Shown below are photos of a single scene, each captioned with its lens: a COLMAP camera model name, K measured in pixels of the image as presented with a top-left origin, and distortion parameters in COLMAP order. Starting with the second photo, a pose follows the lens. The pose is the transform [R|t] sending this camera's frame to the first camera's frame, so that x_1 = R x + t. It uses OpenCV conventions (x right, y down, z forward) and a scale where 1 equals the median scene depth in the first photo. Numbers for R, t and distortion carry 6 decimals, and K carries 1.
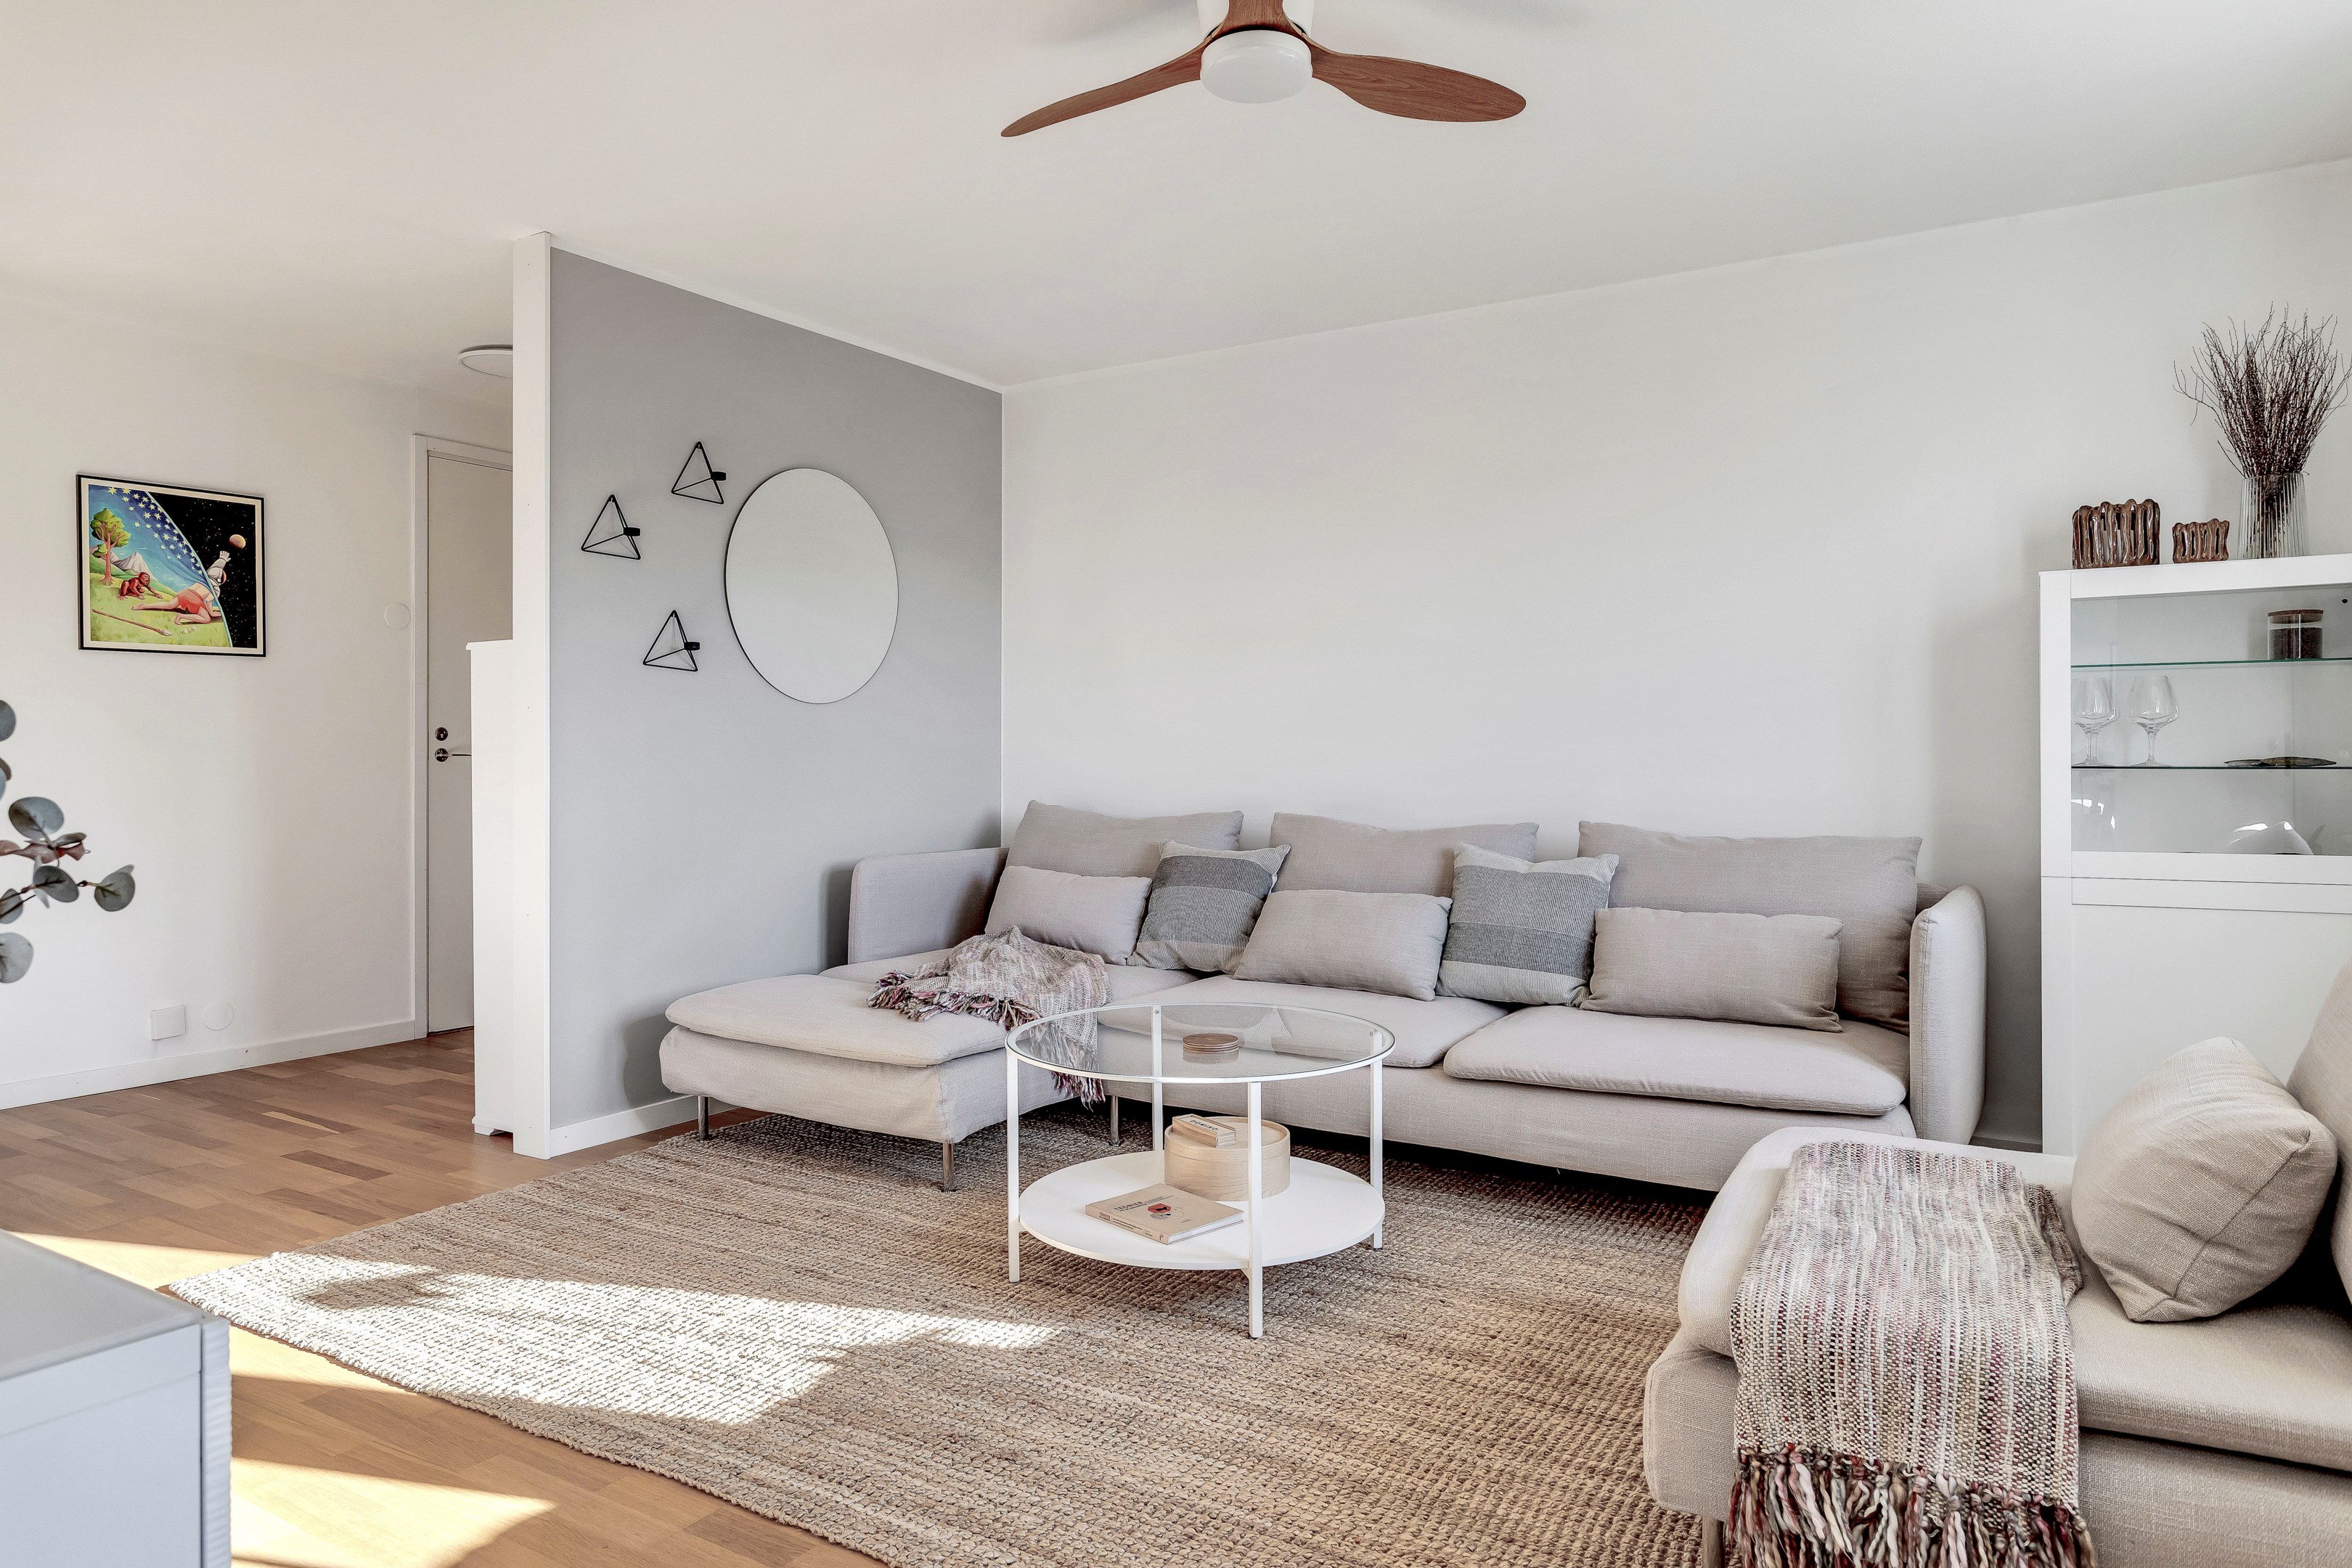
lens RADIAL K [[1467.7, 0, 1171.2], [0, 1467.7, 760.8], [0, 0, 1]] dist [0.001583, 0.000627]
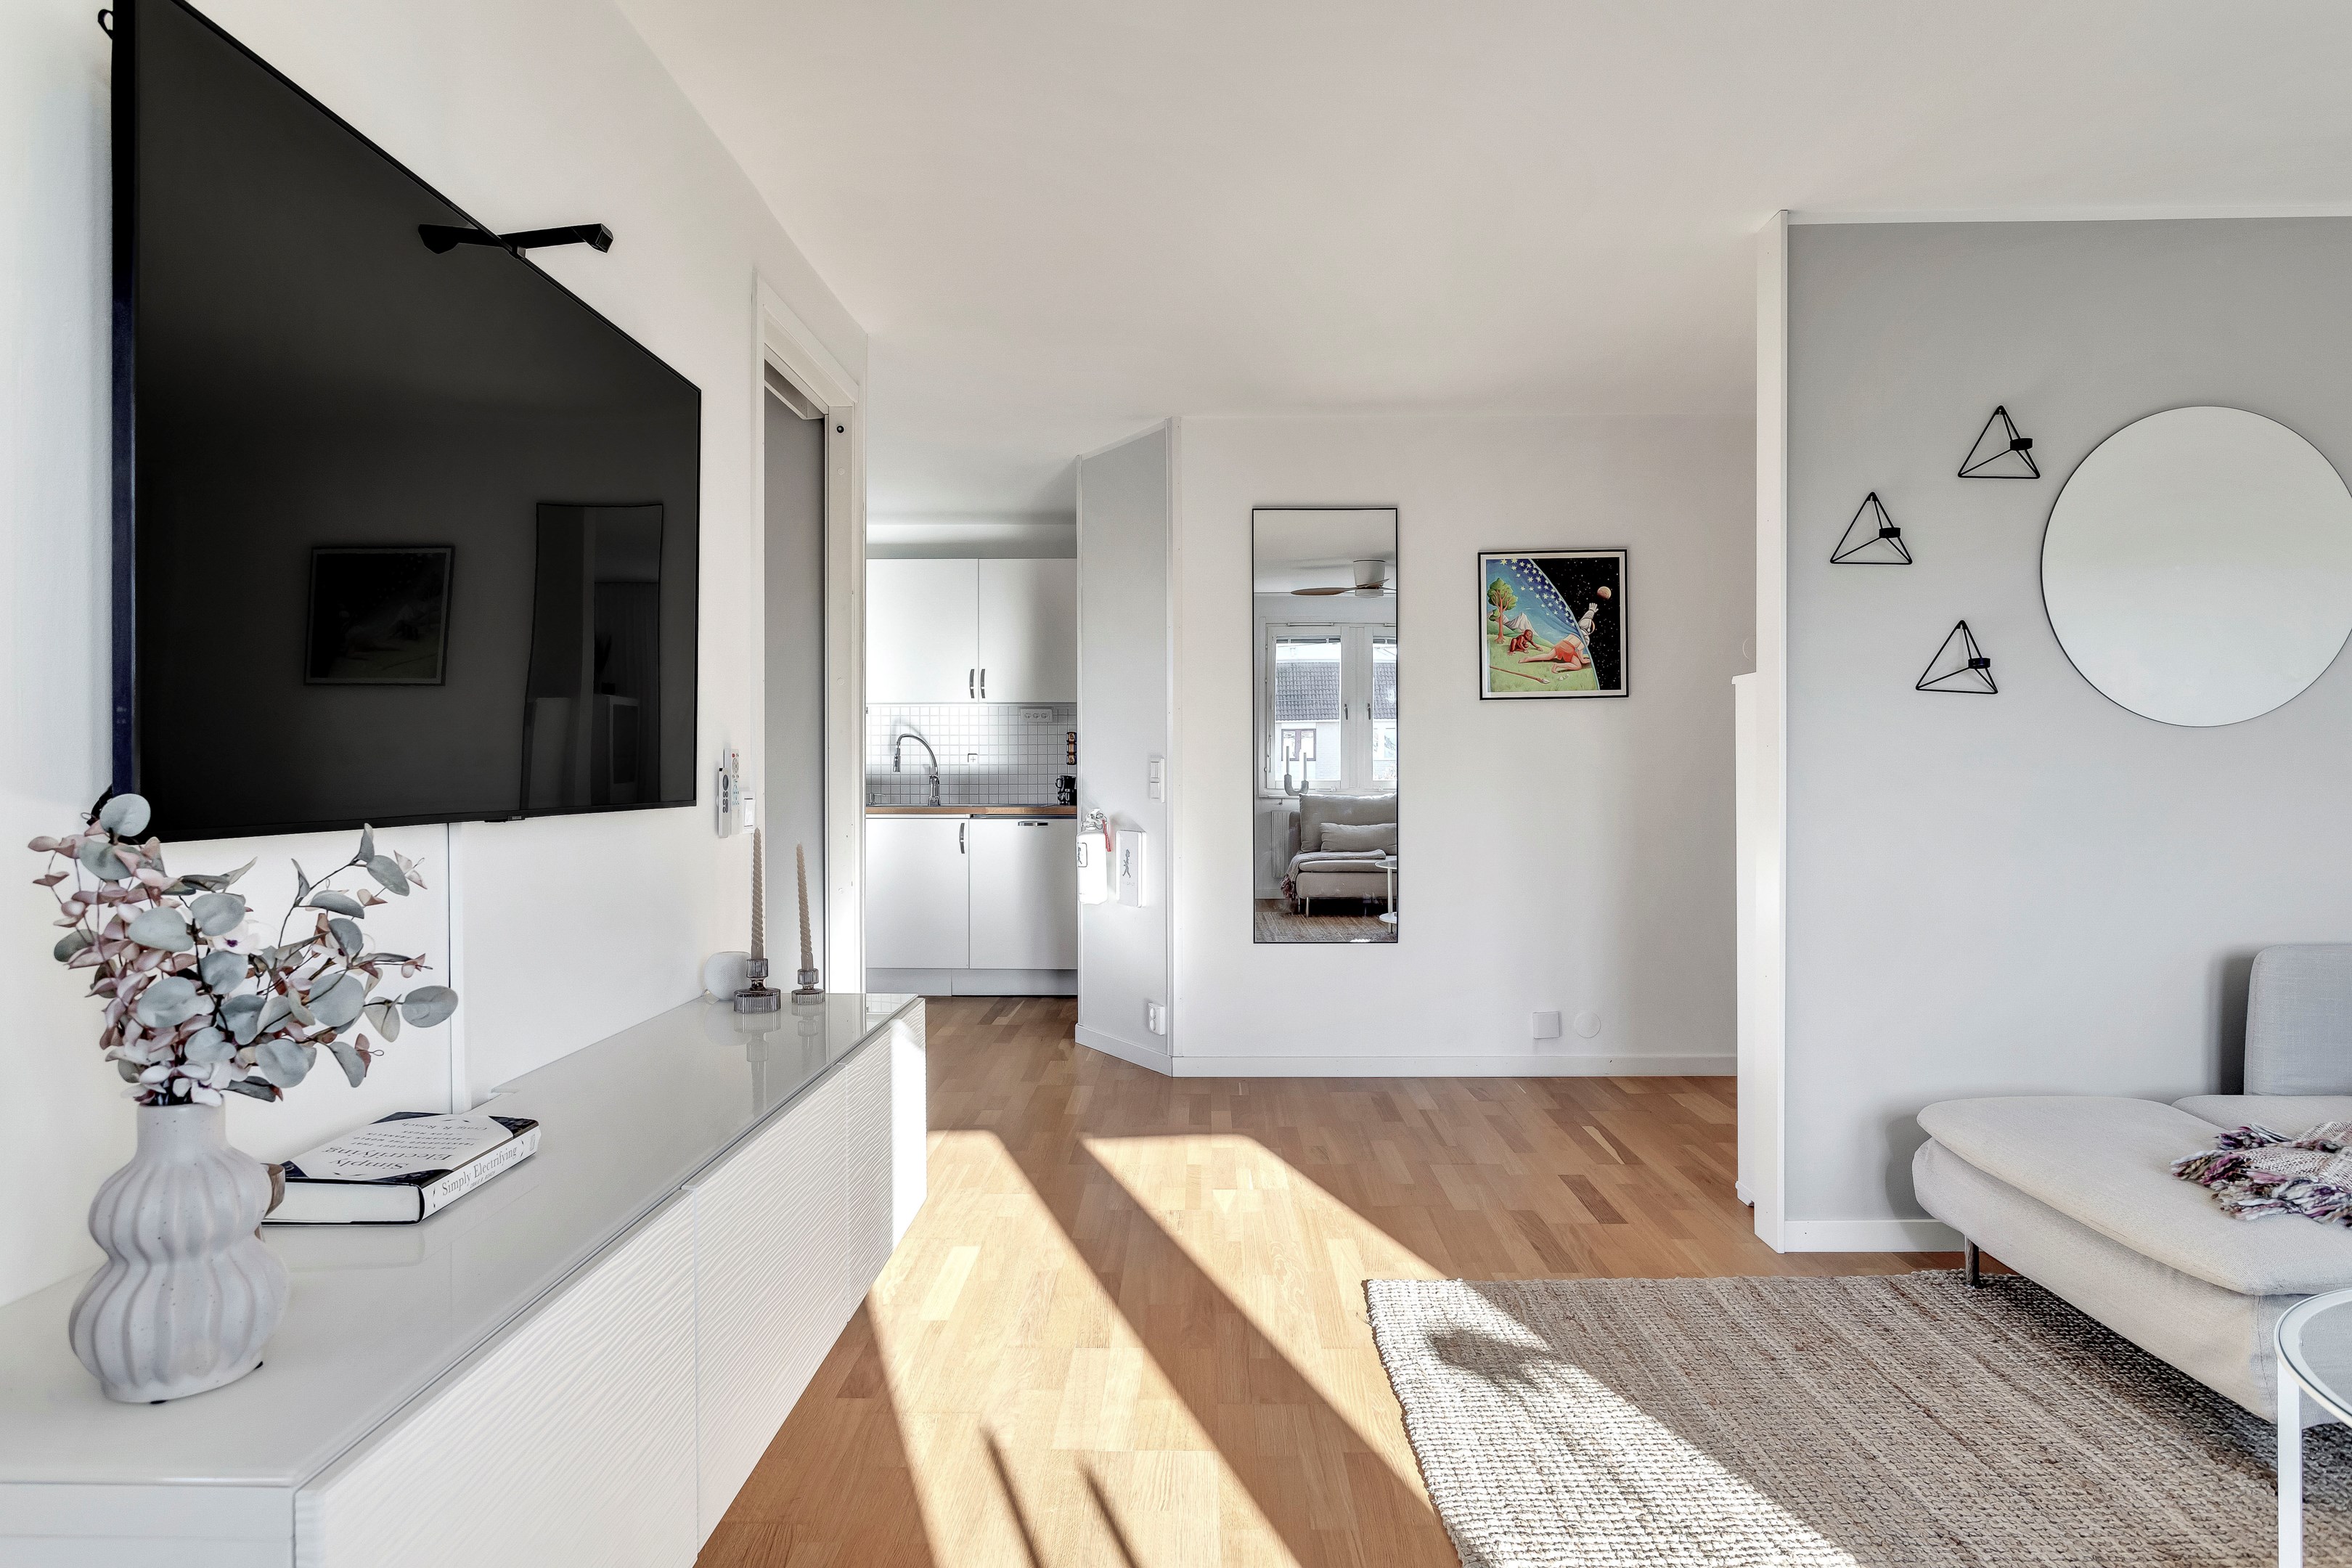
lens RADIAL K [[1380.5, 0, 1176.0], [0, 1380.5, 784.0], [0, 0, 1]] dist [0.000061, -0.000022]
pose [[0.520991, 0.005728, -0.853543, 0.079150], [0.000407, 0.999976, 0.006959, -0.015563], [0.853562, -0.003973, 0.520976, 0.206440]]
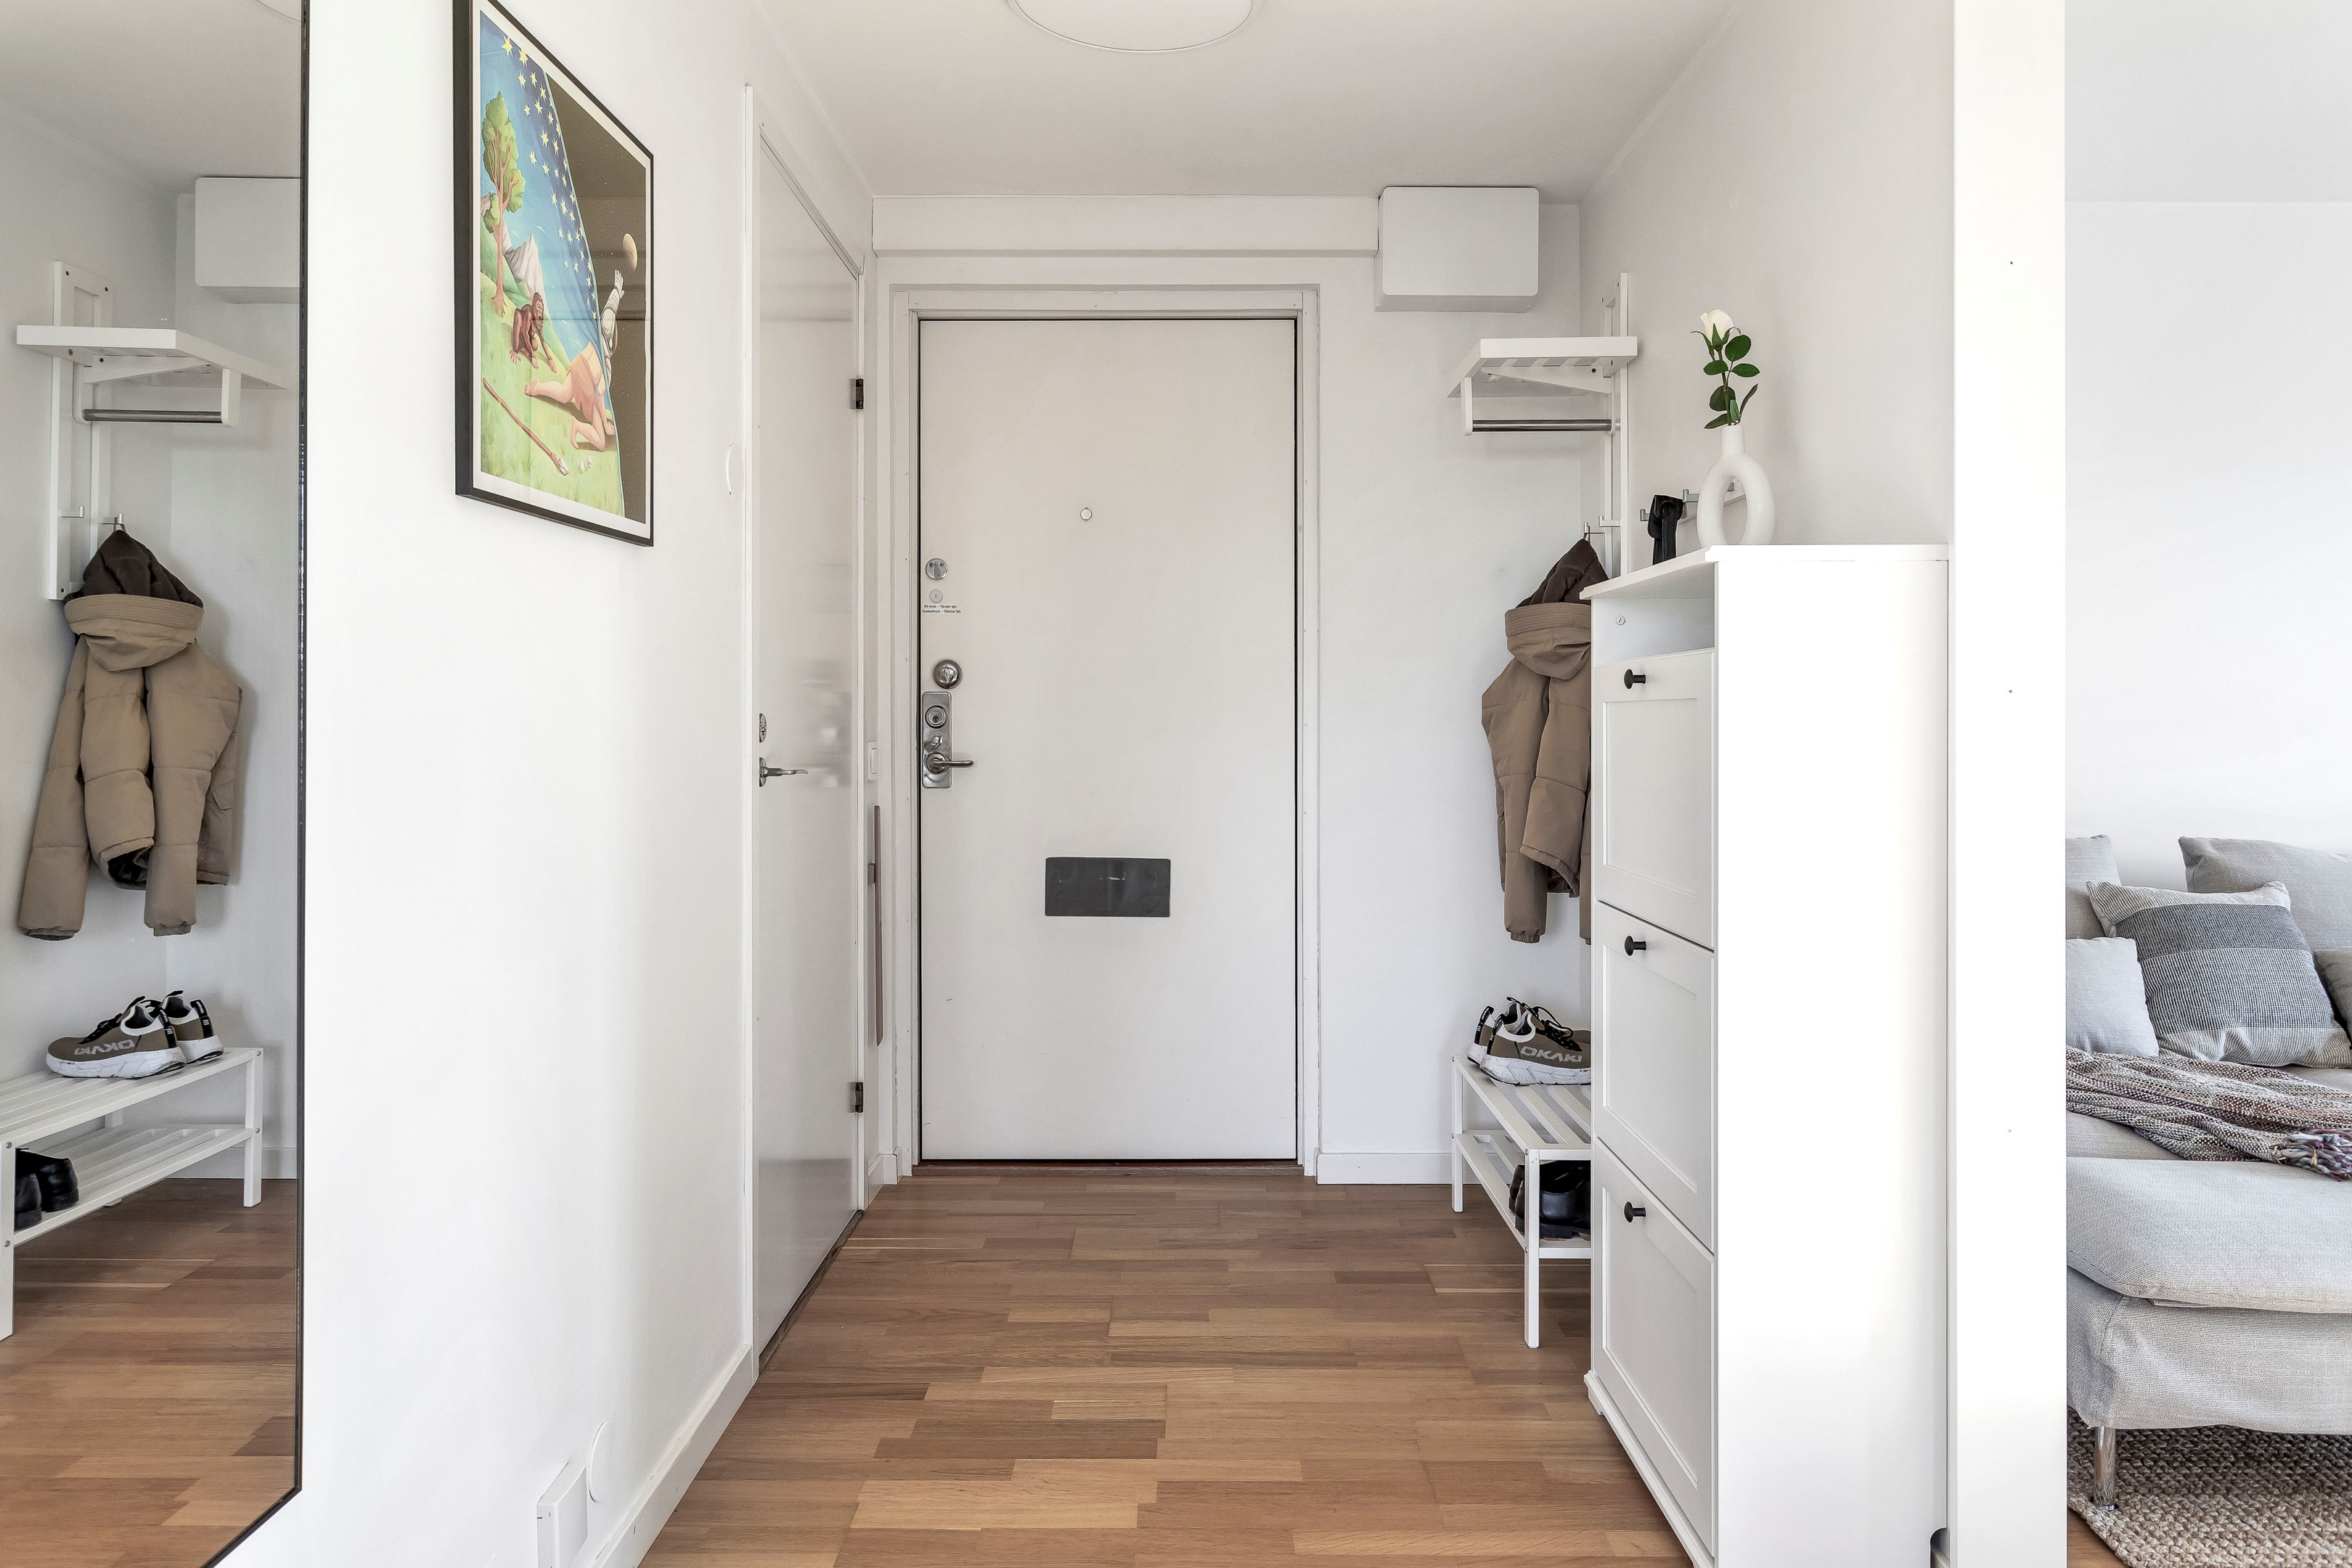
lens RADIAL K [[1556.0, 0, 1174.4], [0, 1556.0, 723.8], [0, 0, 1]] dist [-0.029364, -0.000782]
pose [[0.845936, -0.004091, 0.533269, -0.780639], [0.002801, 0.999991, 0.003227, -0.024331], [-0.533277, -0.001236, 0.845940, 0.606932]]
